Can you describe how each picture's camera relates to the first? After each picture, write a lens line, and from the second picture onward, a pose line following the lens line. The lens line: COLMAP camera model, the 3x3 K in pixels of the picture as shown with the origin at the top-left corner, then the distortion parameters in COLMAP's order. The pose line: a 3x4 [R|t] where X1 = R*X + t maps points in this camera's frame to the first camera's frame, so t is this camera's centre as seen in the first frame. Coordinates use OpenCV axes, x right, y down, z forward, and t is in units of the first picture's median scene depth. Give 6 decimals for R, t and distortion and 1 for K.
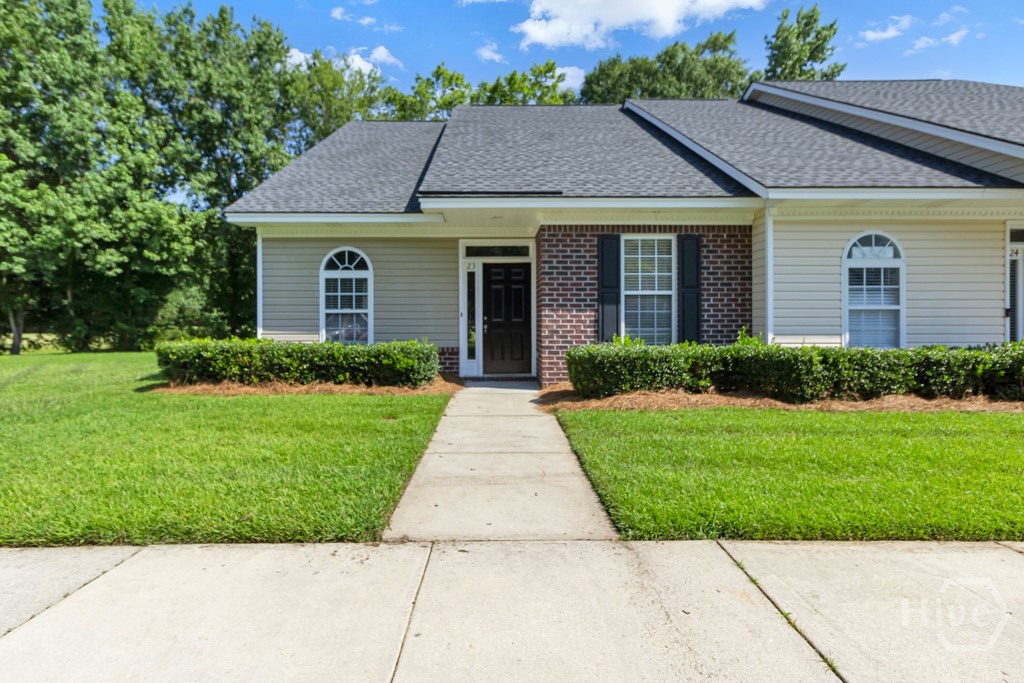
lens RADIAL K [[486.6, 0, 514.0], [0, 486.6, 334.2], [0, 0, 1]] dist [0.008719, 0.001667]
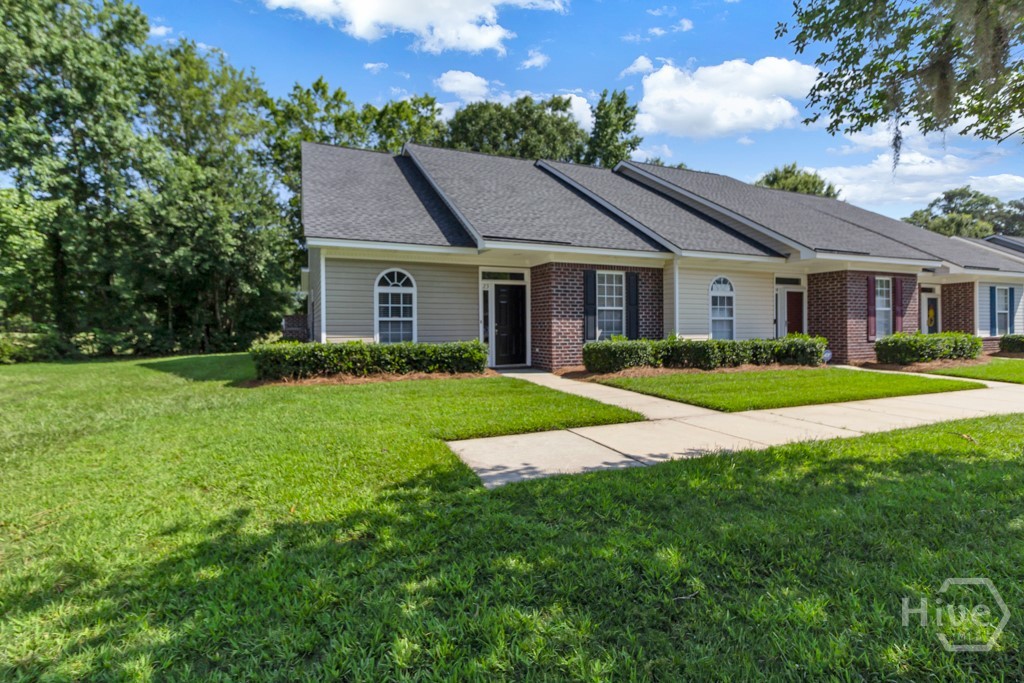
lens RADIAL K [[486.6, 0, 507.8], [0, 486.6, 339.4], [0, 0, 1]] dist [0.008719, 0.001667]
pose [[0.921699, -0.012380, 0.387707, -0.568458], [0.013436, 0.999910, -0.000013, 0.009618], [-0.387672, 0.005221, 0.921782, -0.280815]]
